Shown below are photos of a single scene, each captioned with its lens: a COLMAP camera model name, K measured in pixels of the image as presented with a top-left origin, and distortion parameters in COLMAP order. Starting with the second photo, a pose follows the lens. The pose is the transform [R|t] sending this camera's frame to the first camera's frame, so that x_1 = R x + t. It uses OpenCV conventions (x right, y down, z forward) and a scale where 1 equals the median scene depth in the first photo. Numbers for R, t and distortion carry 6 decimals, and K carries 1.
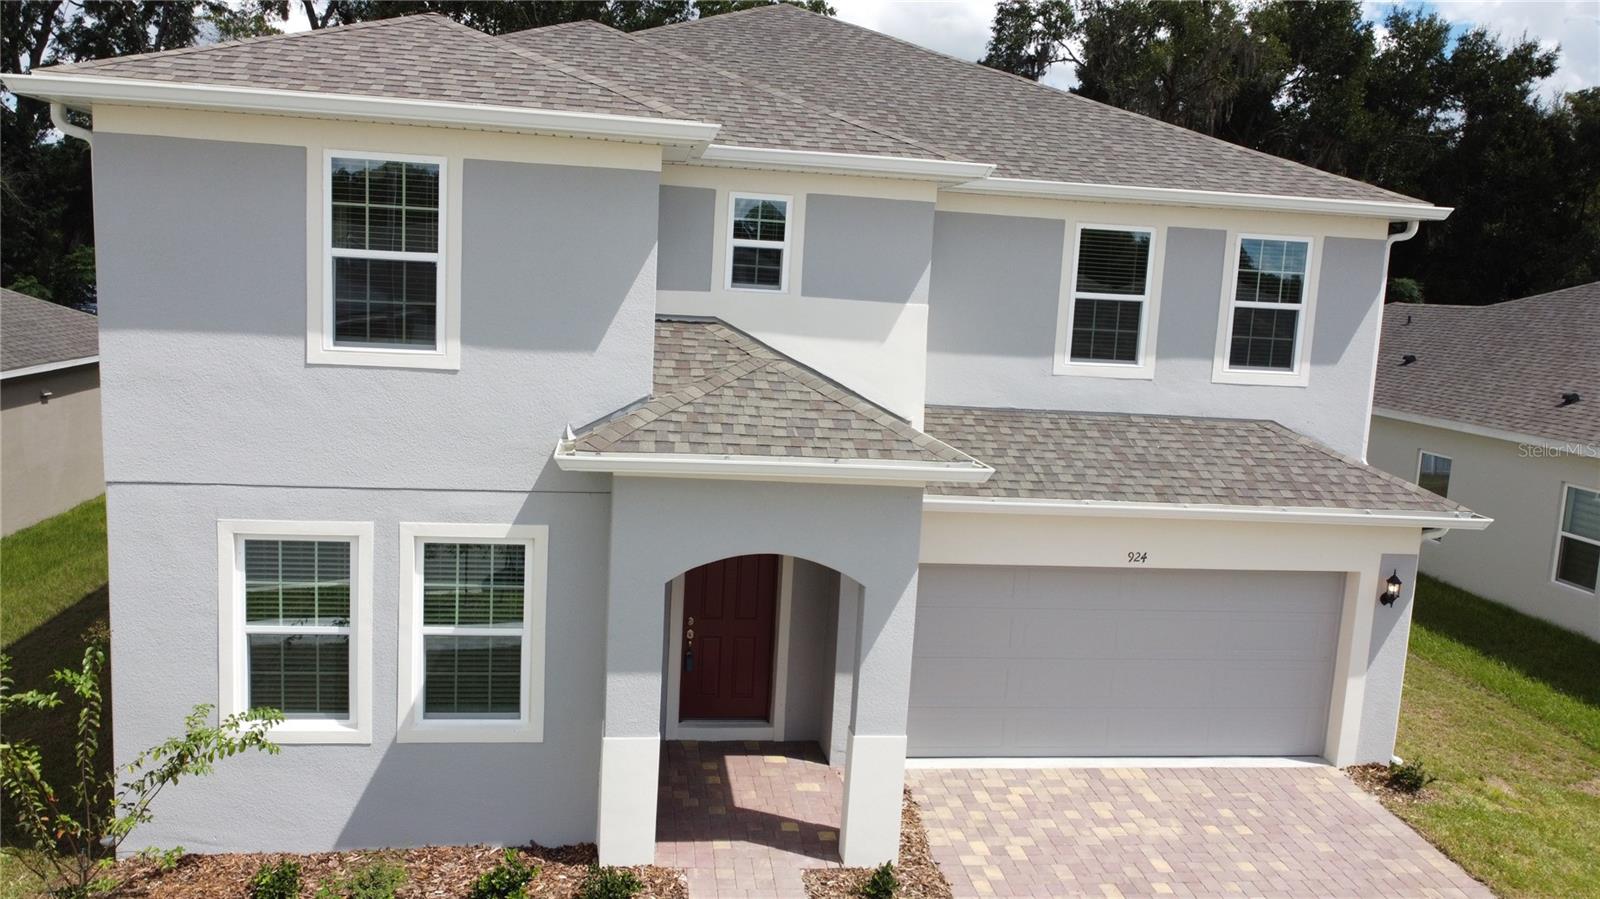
lens RADIAL K [[1176.5, 0, 800.3], [0, 1176.5, 447.5], [0, 0, 1]] dist [0.001480, -0.000206]
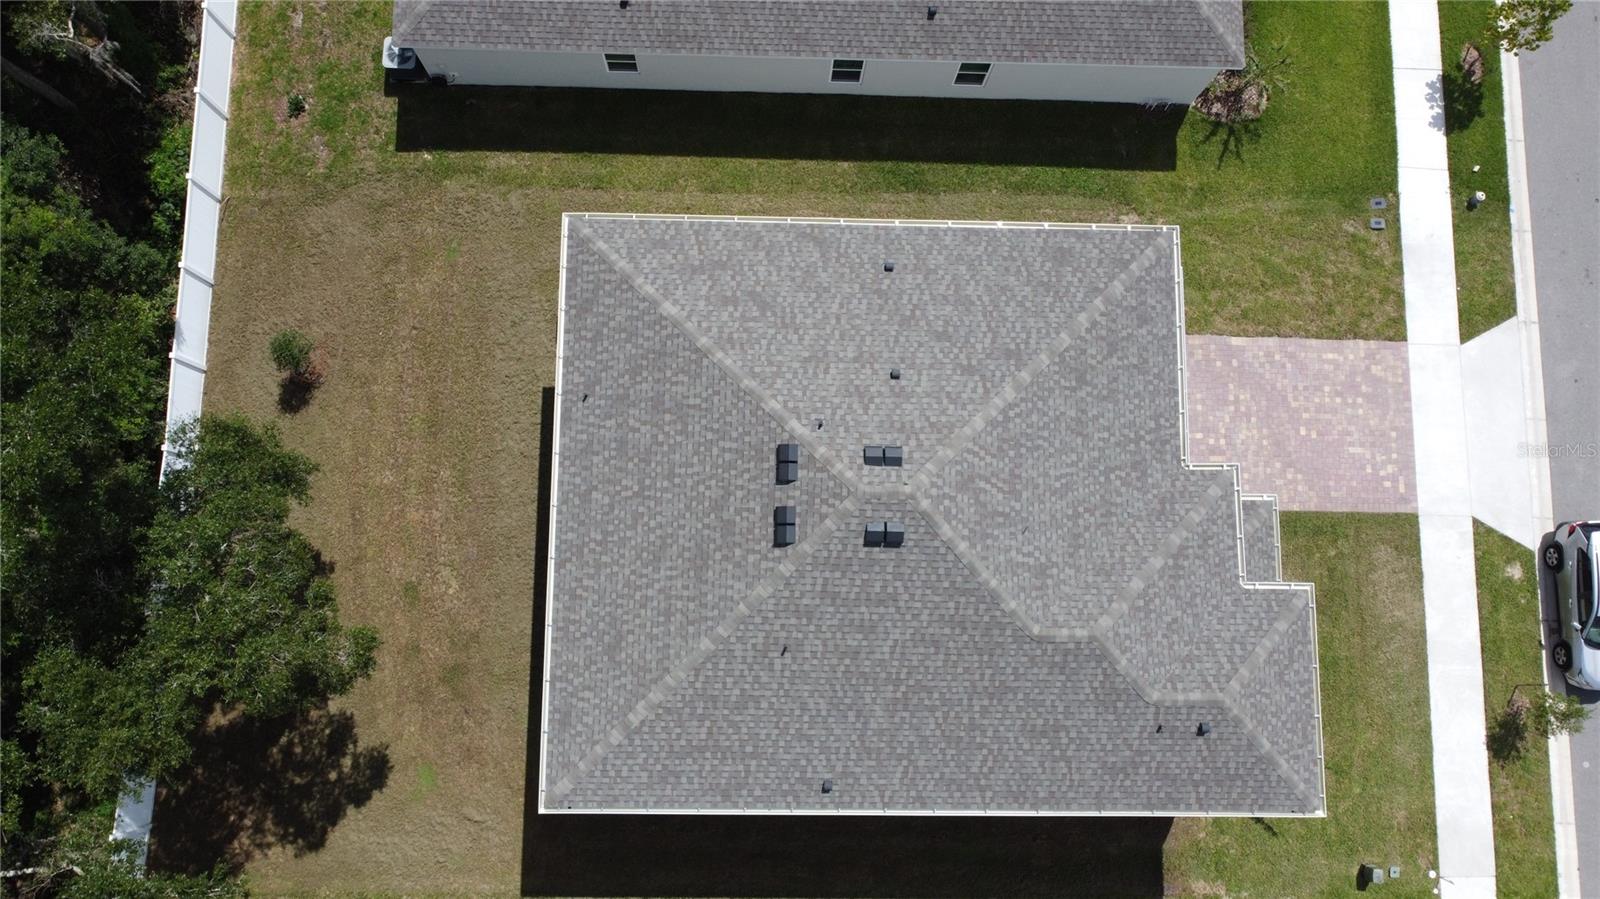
lens RADIAL K [[1176.5, 0, 799.0], [0, 1176.5, 445.4], [0, 0, 1]] dist [0.001480, -0.000206]
pose [[0.154511, -0.984333, 0.084944, -0.141501], [0.132871, 0.105898, 0.985460, -2.734869], [-0.979016, -0.140978, 0.147151, 1.508958]]
